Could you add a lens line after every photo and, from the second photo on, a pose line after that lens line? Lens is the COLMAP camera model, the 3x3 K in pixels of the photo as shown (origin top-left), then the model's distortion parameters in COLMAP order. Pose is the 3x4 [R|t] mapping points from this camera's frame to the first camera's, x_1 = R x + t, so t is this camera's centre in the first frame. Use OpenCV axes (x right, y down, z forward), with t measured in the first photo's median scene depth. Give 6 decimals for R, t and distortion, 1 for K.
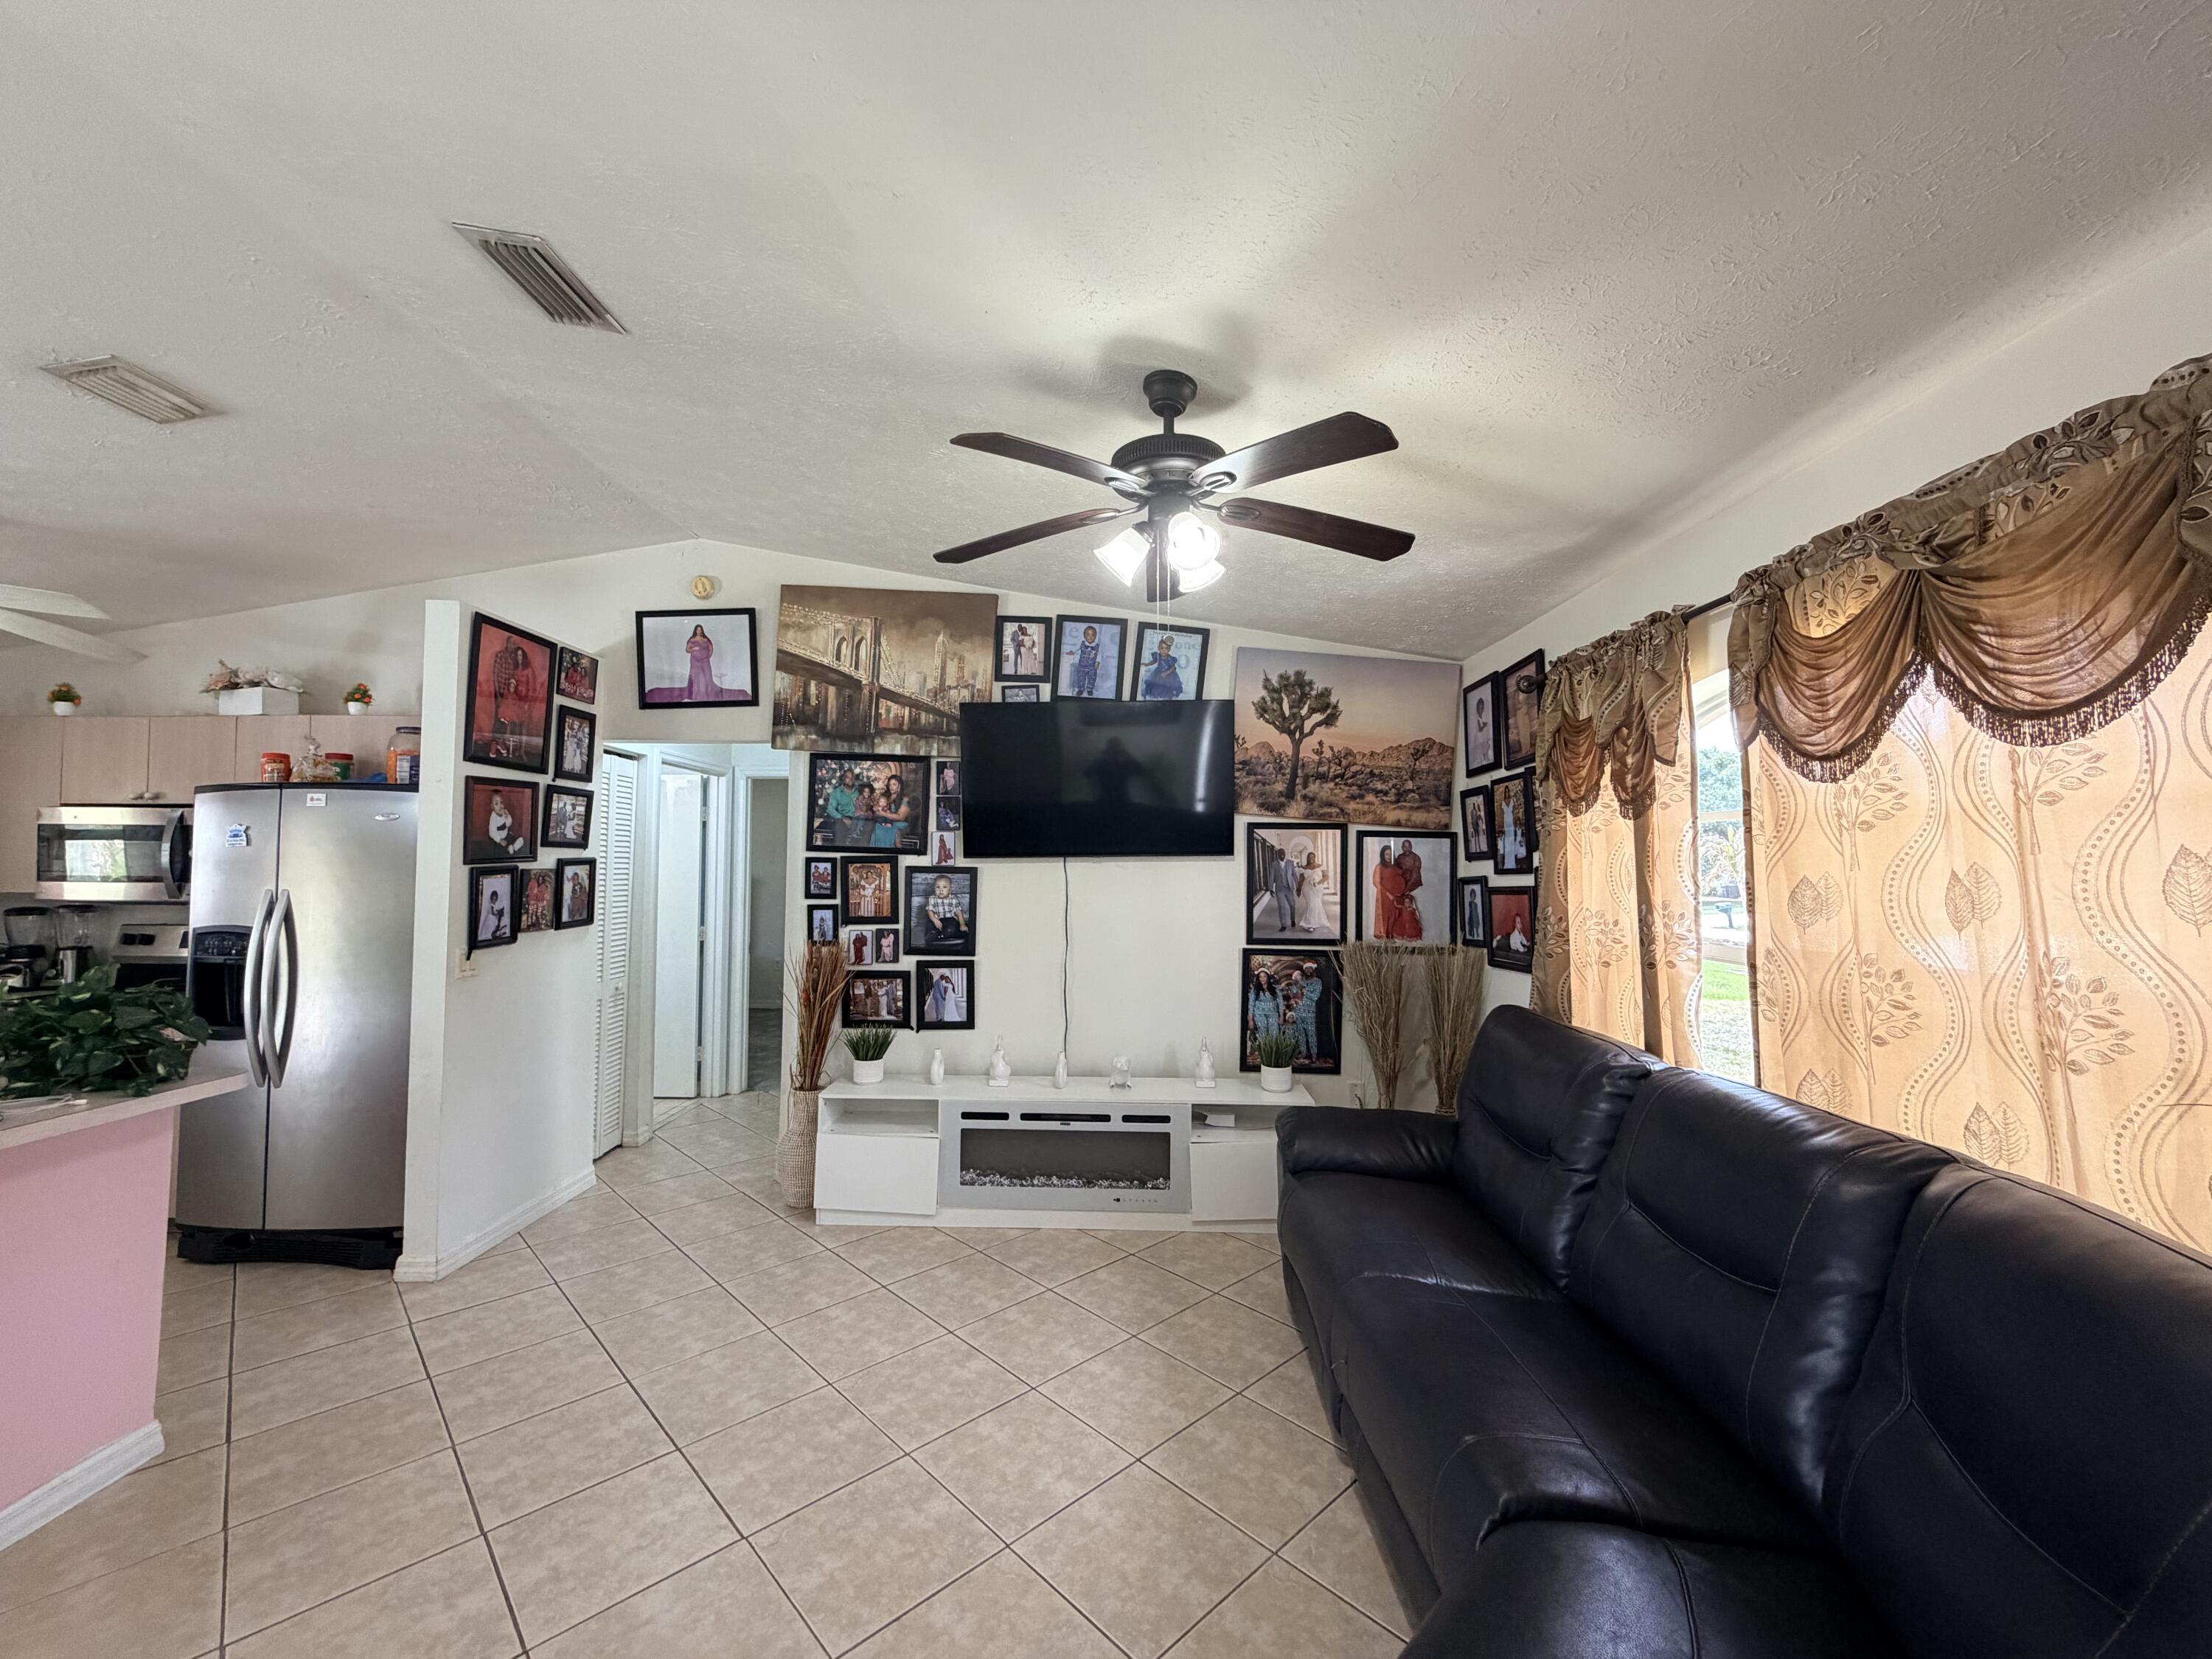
lens RADIAL K [[884.5, 0, 1100.9], [0, 884.5, 832.0], [0, 0, 1]] dist [-0.000058, 0.000137]
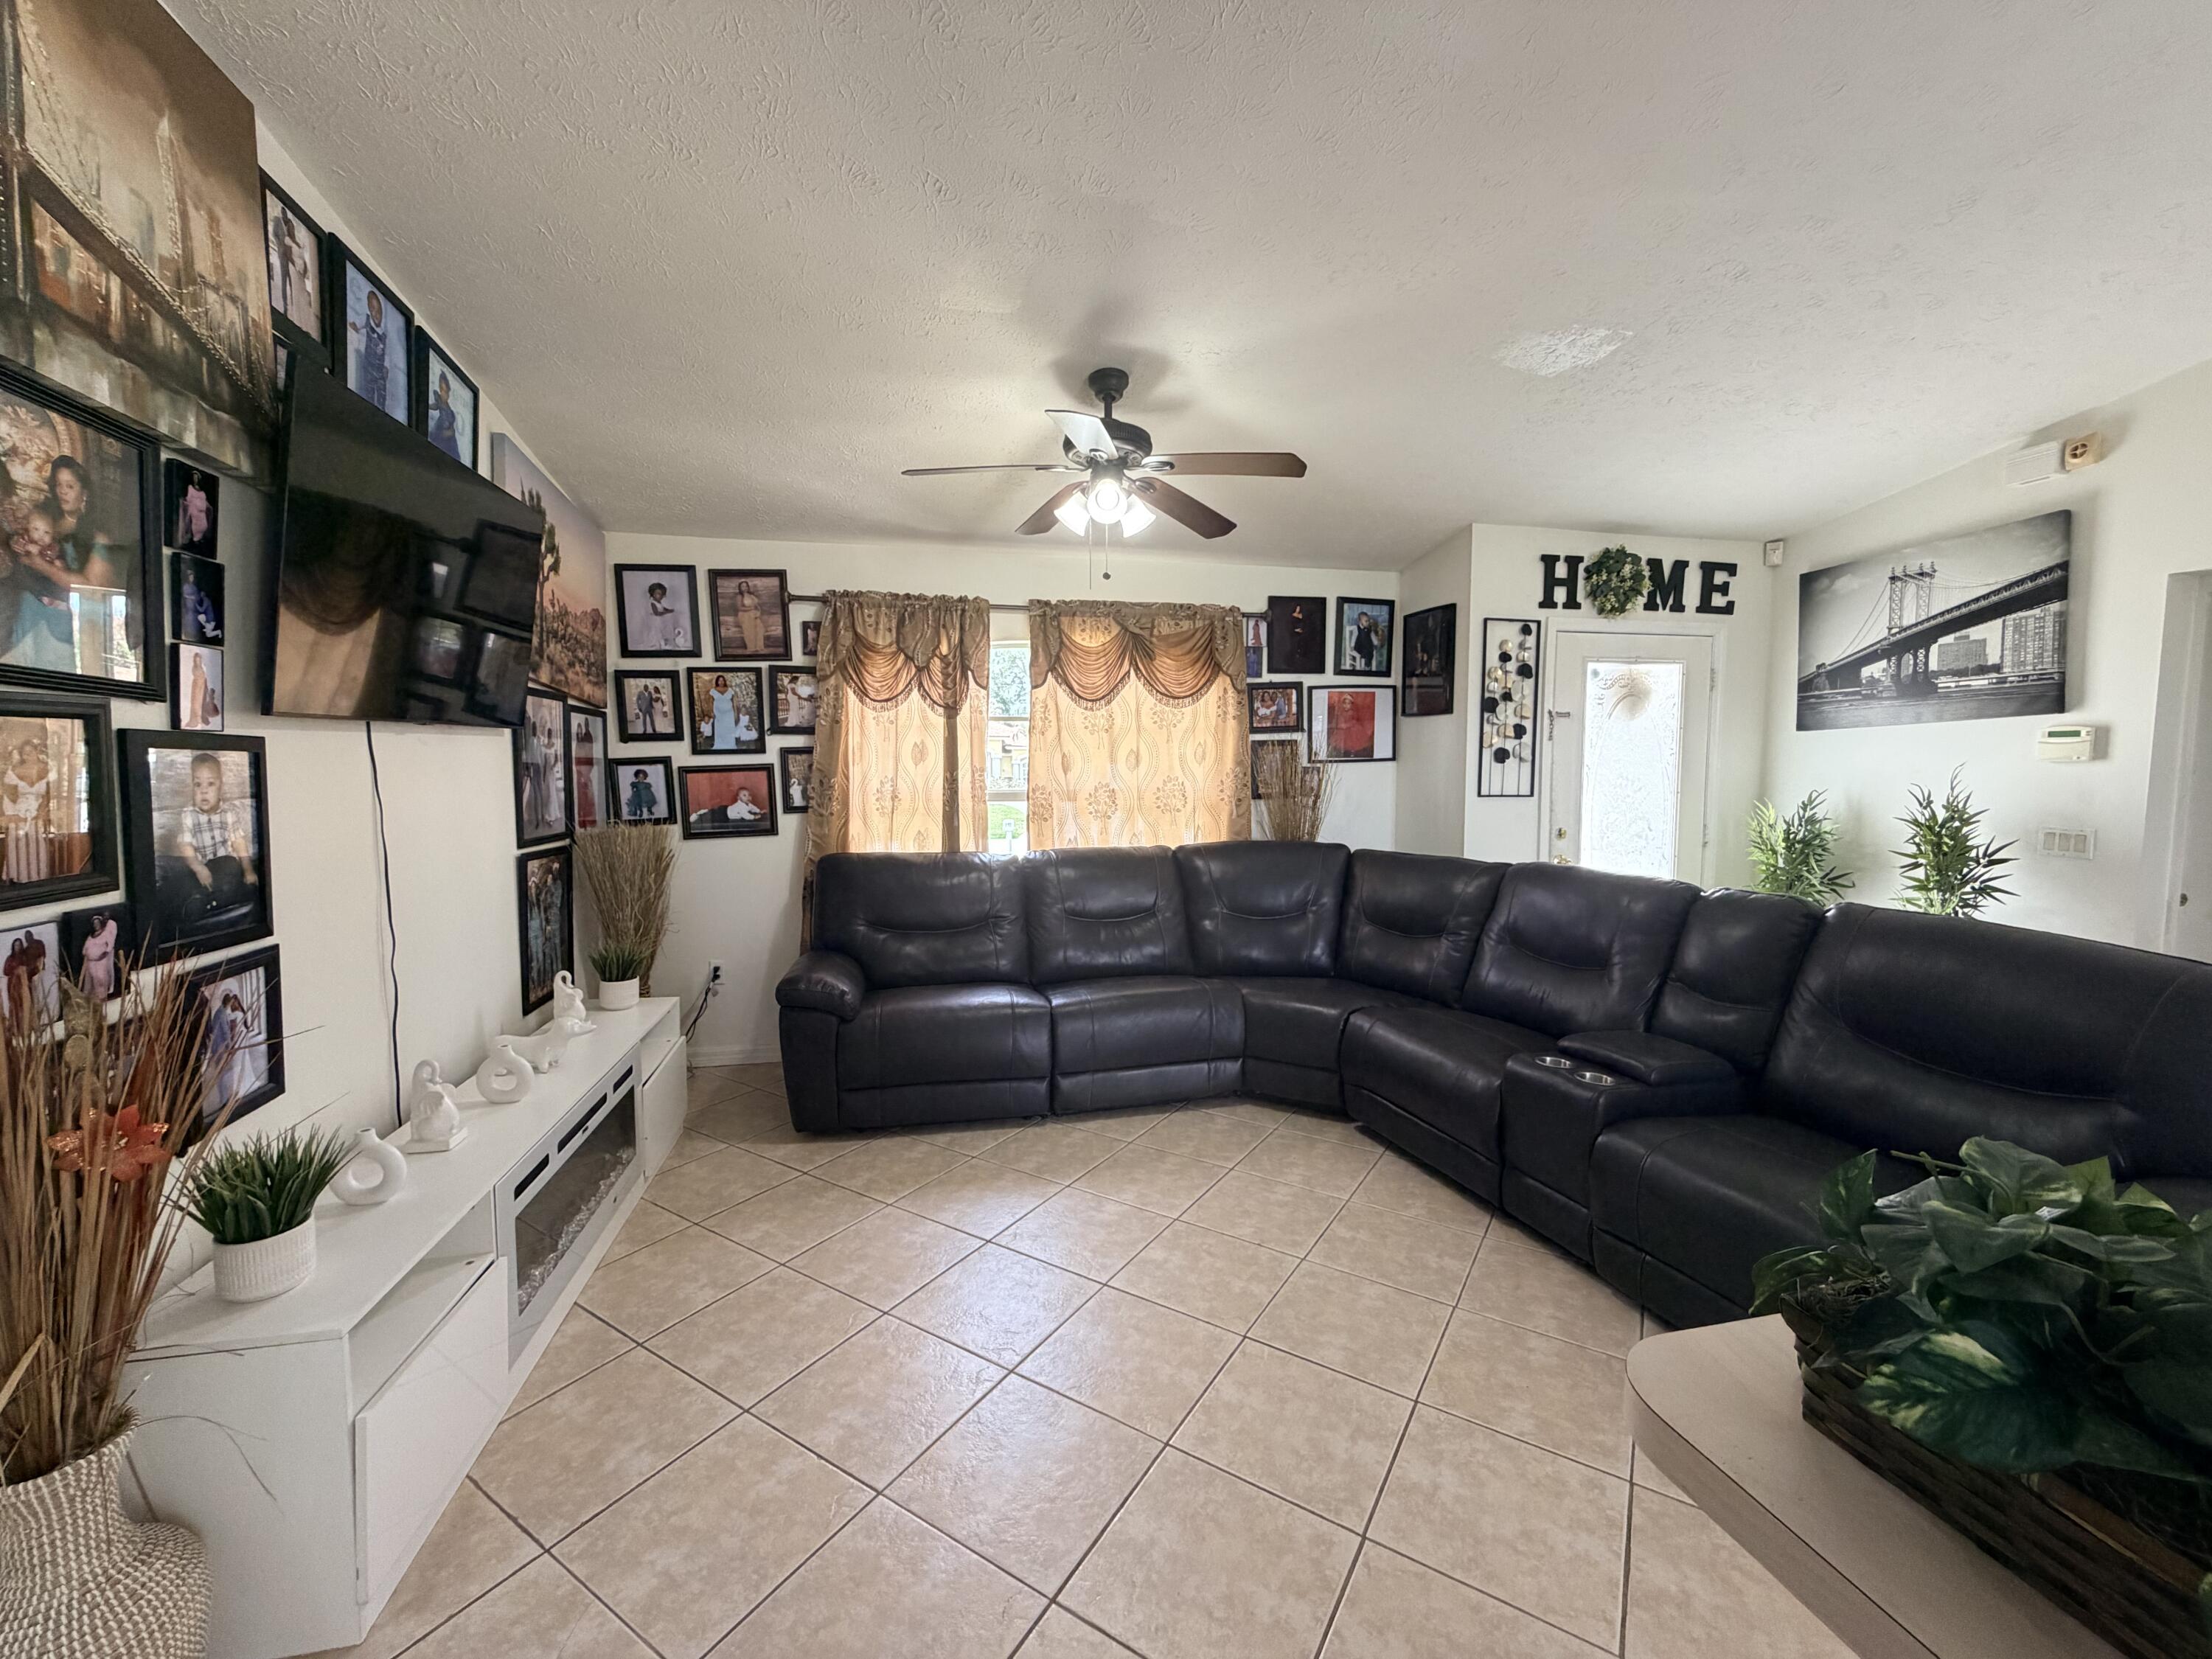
lens RADIAL K [[884.5, 0, 1100.8], [0, 884.5, 830.6], [0, 0, 1]] dist [-0.000058, 0.000137]
pose [[-0.233688, -0.079914, 0.969022, -0.688446], [-0.036348, 0.996638, 0.073426, 0.040133], [-0.971632, -0.018063, -0.235807, 0.716502]]
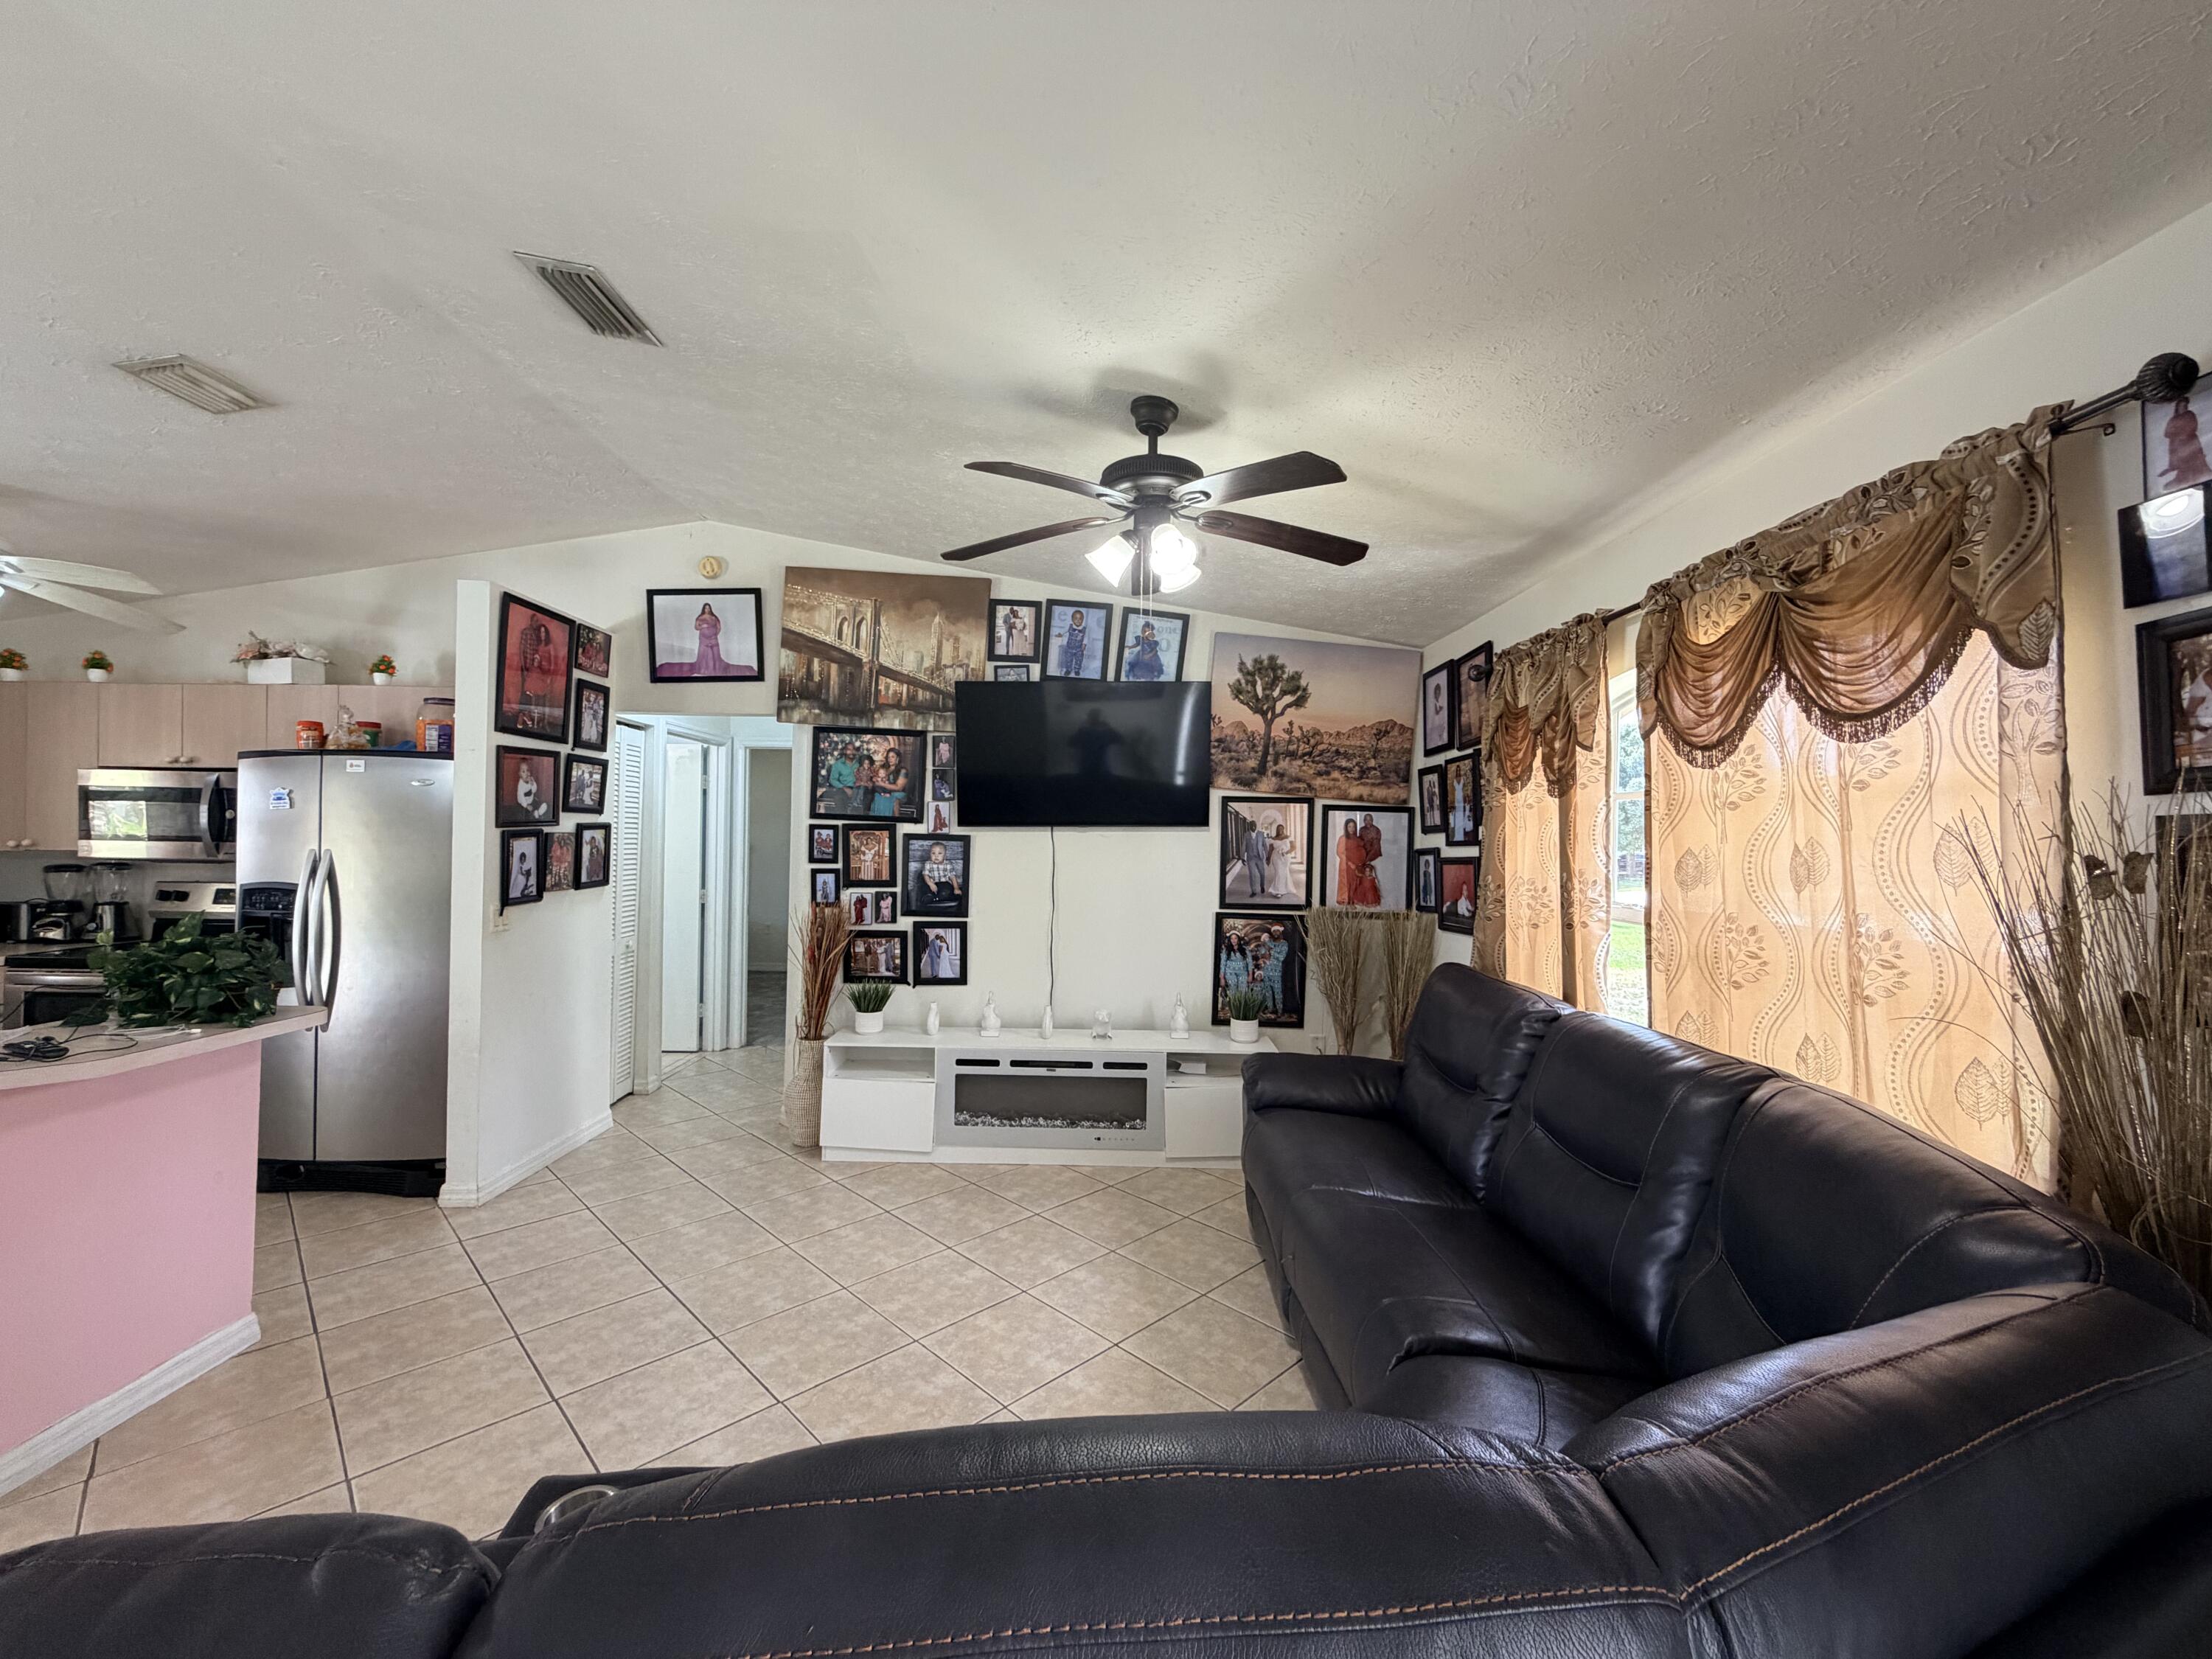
lens RADIAL K [[884.5, 0, 1100.7], [0, 884.5, 832.1], [0, 0, 1]] dist [-0.000058, 0.000137]
pose [[0.999713, 0.009713, 0.021887, -0.005402], [-0.010428, 0.999408, 0.032795, -0.000691], [-0.021556, -0.033014, 0.999222, -0.077742]]
